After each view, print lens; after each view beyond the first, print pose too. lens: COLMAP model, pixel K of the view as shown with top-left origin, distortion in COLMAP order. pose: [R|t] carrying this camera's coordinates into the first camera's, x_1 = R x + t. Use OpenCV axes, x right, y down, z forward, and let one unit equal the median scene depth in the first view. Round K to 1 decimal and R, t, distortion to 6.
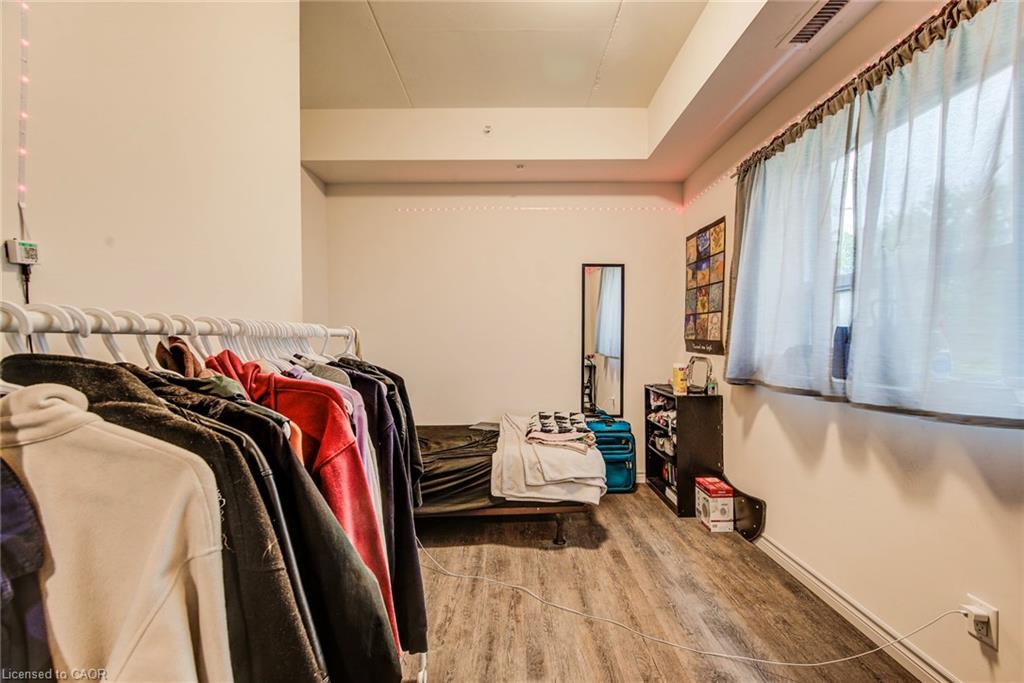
lens RADIAL K [[402.4, 0, 512.8], [0, 402.4, 338.3], [0, 0, 1]] dist [-0.003265, -0.000560]
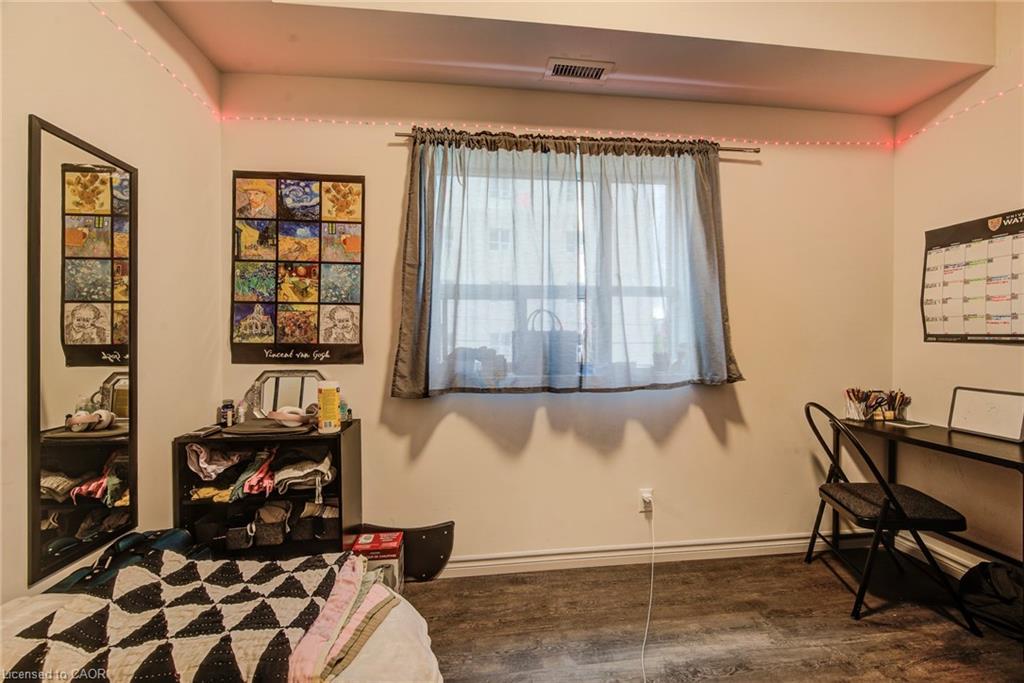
lens RADIAL K [[402.4, 0, 515.8], [0, 402.4, 342.2], [0, 0, 1]] dist [-0.003265, -0.000560]
pose [[-0.104378, 0.001469, 0.994537, -0.282384], [0.006051, 0.999981, -0.000842, 0.004955], [-0.994519, 0.005930, -0.104385, 0.935108]]
